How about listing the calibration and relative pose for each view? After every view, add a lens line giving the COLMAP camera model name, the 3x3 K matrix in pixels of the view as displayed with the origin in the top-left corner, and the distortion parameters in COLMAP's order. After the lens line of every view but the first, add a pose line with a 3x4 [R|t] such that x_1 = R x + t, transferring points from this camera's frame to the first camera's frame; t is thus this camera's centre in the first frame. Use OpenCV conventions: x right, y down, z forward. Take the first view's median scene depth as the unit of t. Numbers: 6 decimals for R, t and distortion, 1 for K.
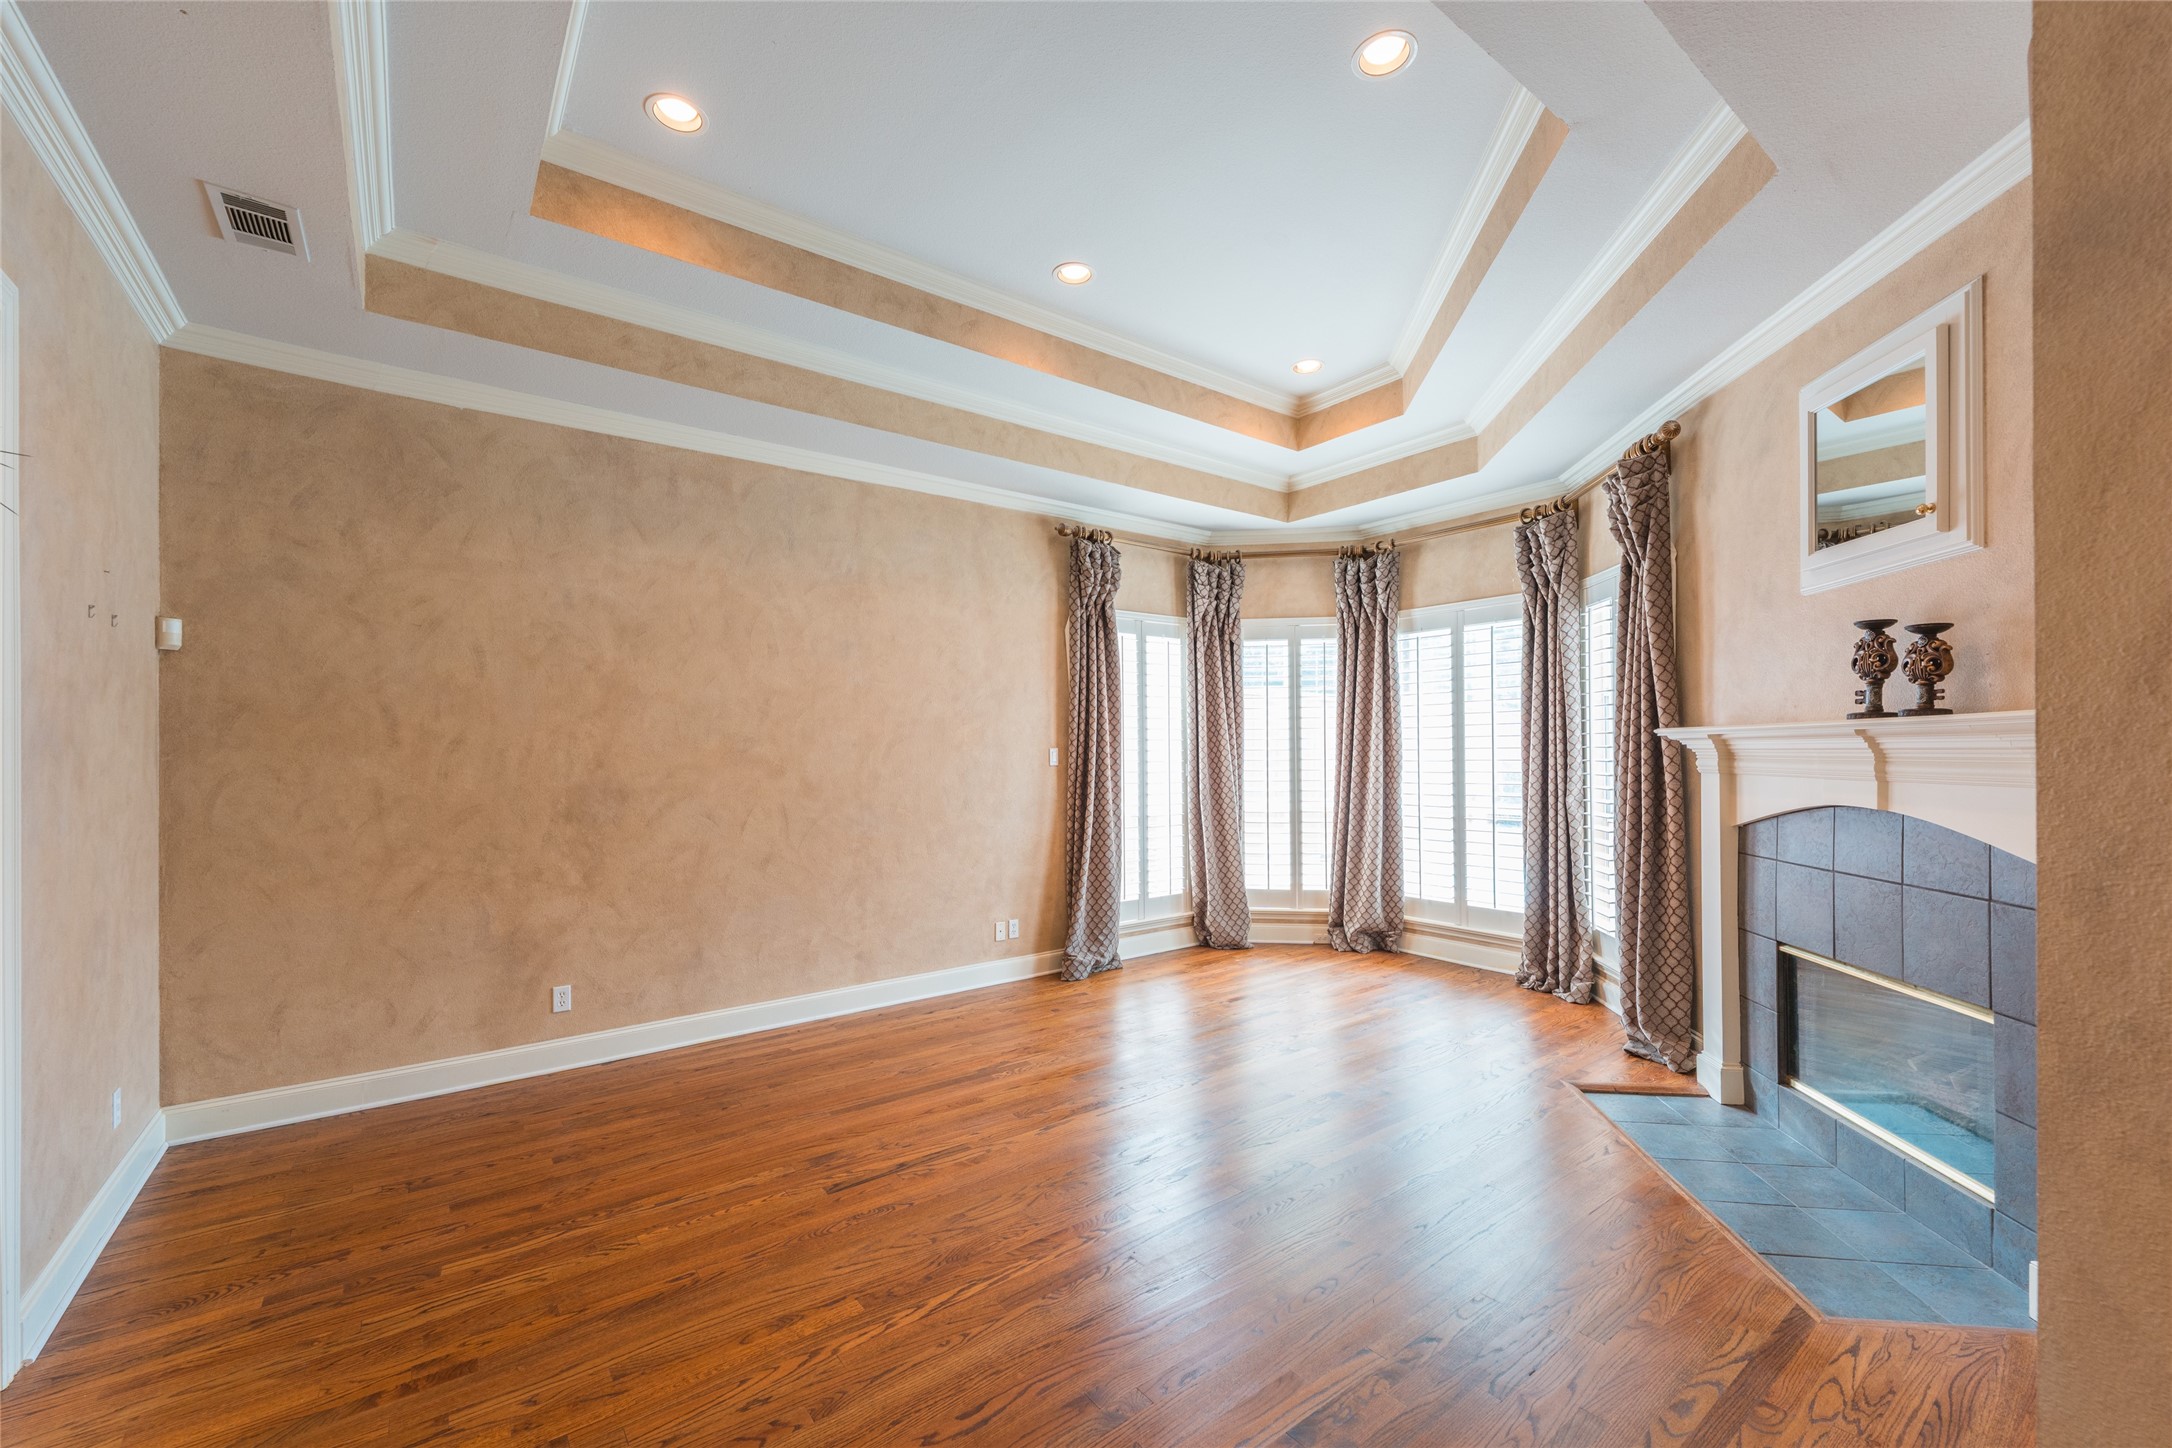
lens RADIAL K [[877.5, 0, 1090.0], [0, 877.5, 745.6], [0, 0, 1]] dist [-0.001273, 0.000063]
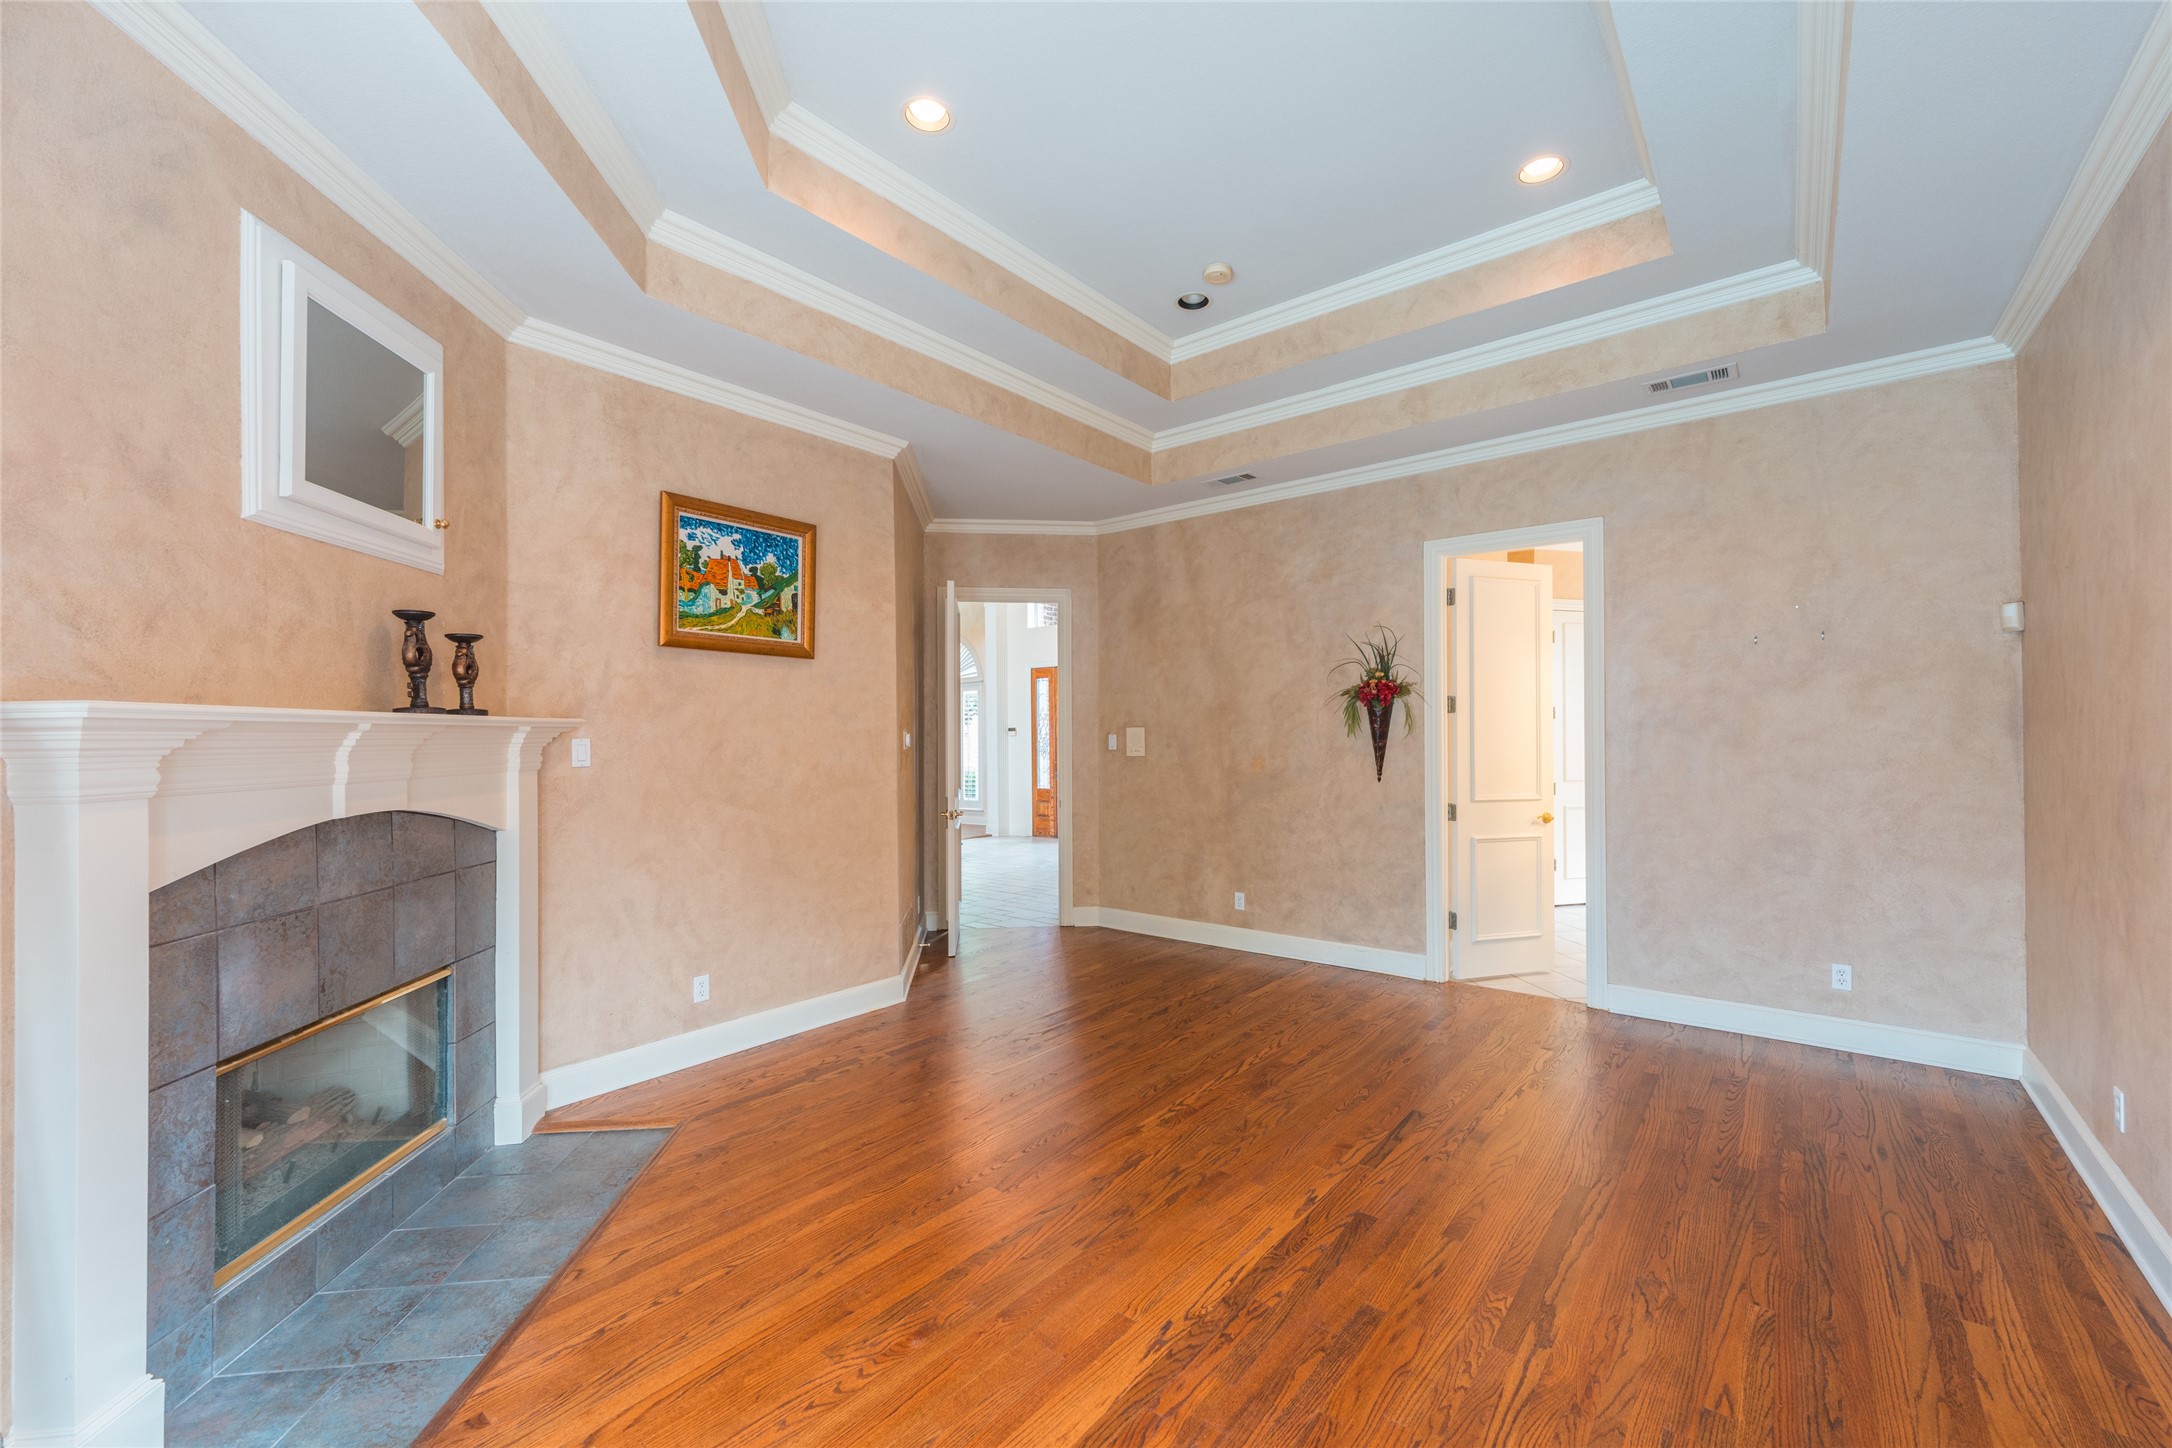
lens RADIAL K [[877.5, 0, 1076.1], [0, 877.5, 726.5], [0, 0, 1]] dist [-0.001273, 0.000063]
pose [[-0.974585, 0.013142, -0.223632, 0.237410], [0.016631, 0.999767, -0.013725, 0.005221], [0.223399, -0.017095, -0.974577, 1.226074]]
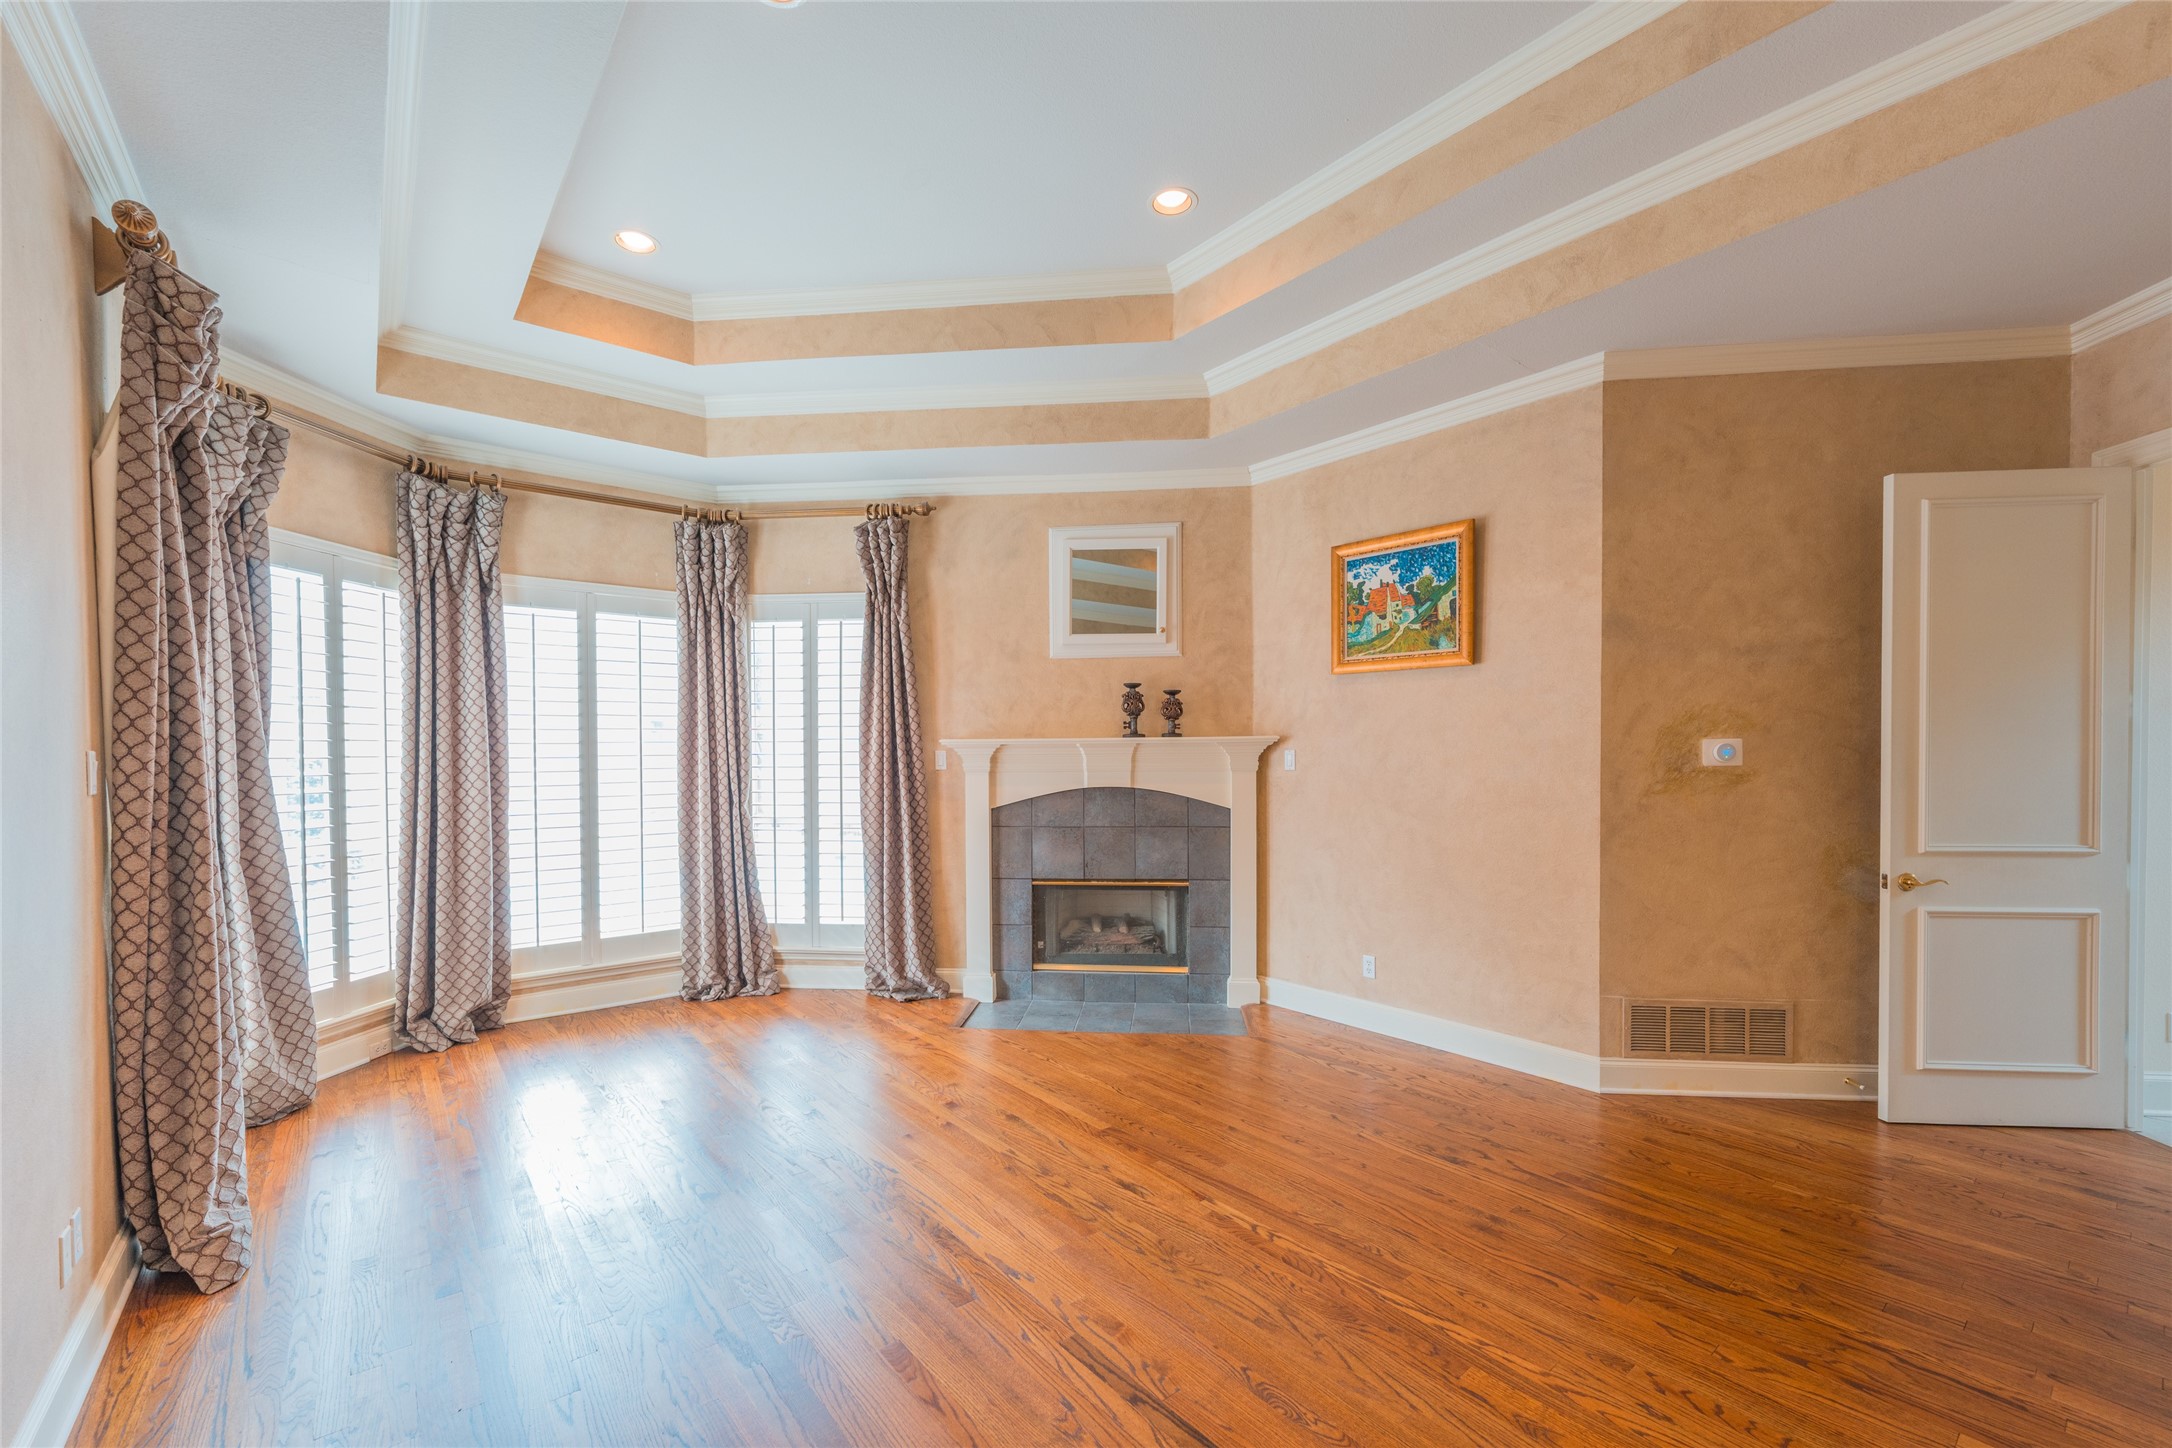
lens RADIAL K [[877.5, 0, 1087.5], [0, 877.5, 767.3], [0, 0, 1]] dist [-0.001273, 0.000063]
pose [[-0.031916, -0.009065, 0.999449, -0.540020], [0.001843, 0.999957, 0.009128, 0.009020], [-0.999489, 0.002133, -0.031898, 0.674501]]
